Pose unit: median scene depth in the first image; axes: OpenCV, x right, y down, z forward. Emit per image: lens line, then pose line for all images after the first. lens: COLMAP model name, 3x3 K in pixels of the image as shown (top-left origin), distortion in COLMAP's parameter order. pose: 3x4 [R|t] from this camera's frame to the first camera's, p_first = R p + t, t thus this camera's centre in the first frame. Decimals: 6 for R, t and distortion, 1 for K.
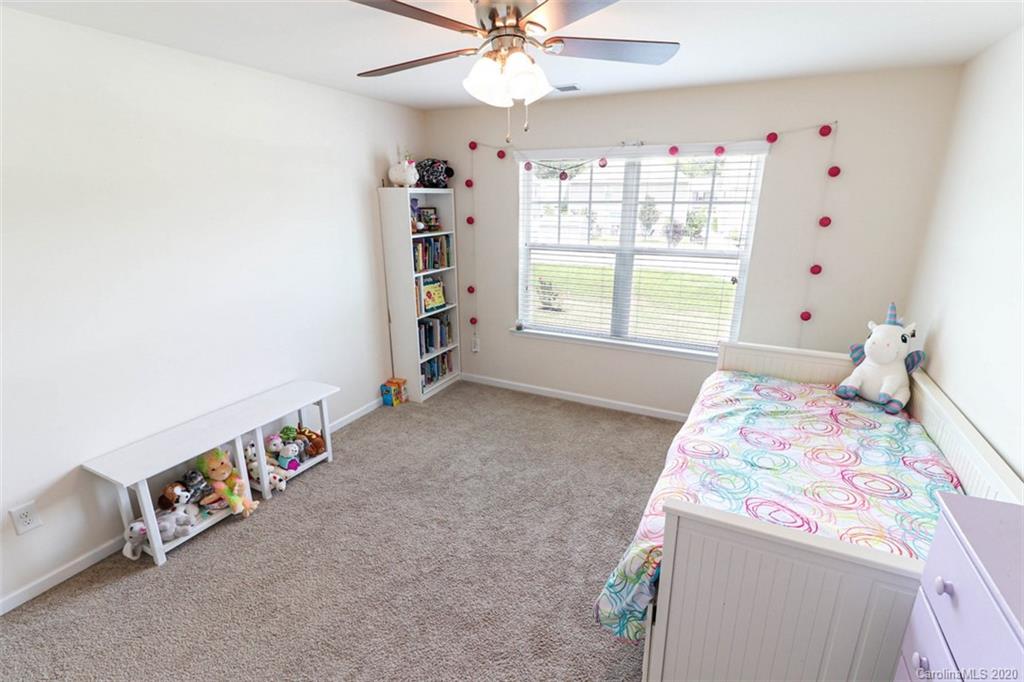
lens RADIAL K [[473.3, 0, 516.7], [0, 473.3, 340.1], [0, 0, 1]] dist [0.017827, -0.006581]
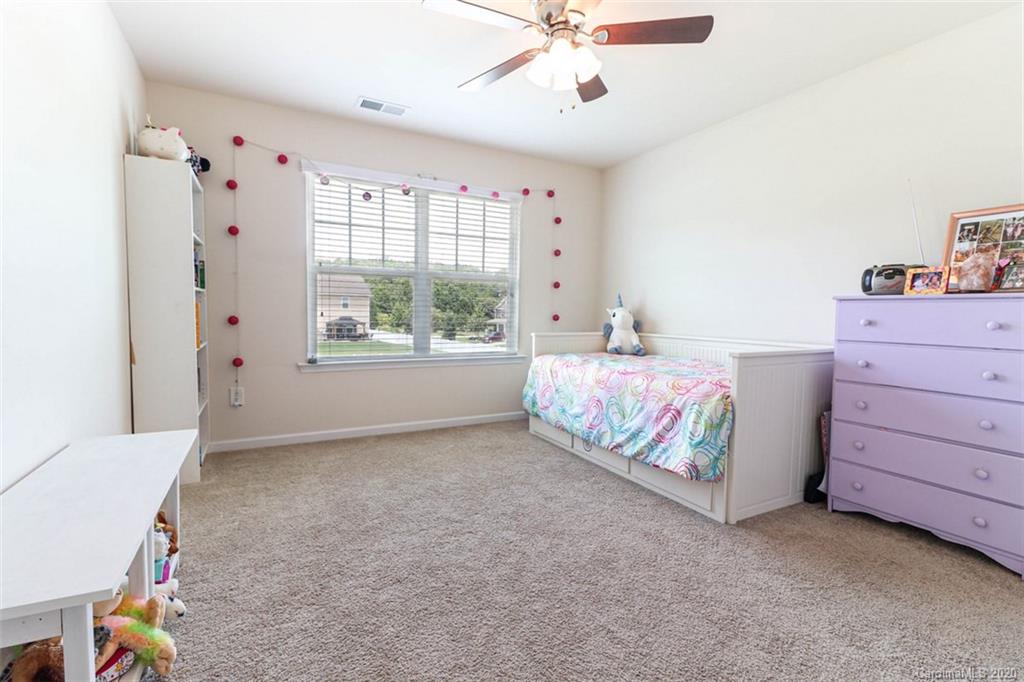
lens RADIAL K [[473.3, 0, 515.4], [0, 473.3, 339.4], [0, 0, 1]] dist [0.017827, -0.006581]
pose [[0.589276, -0.039021, 0.806989, -0.512051], [0.218828, 0.969207, -0.112927, 0.122718], [-0.777732, 0.243137, 0.579670, 0.252828]]
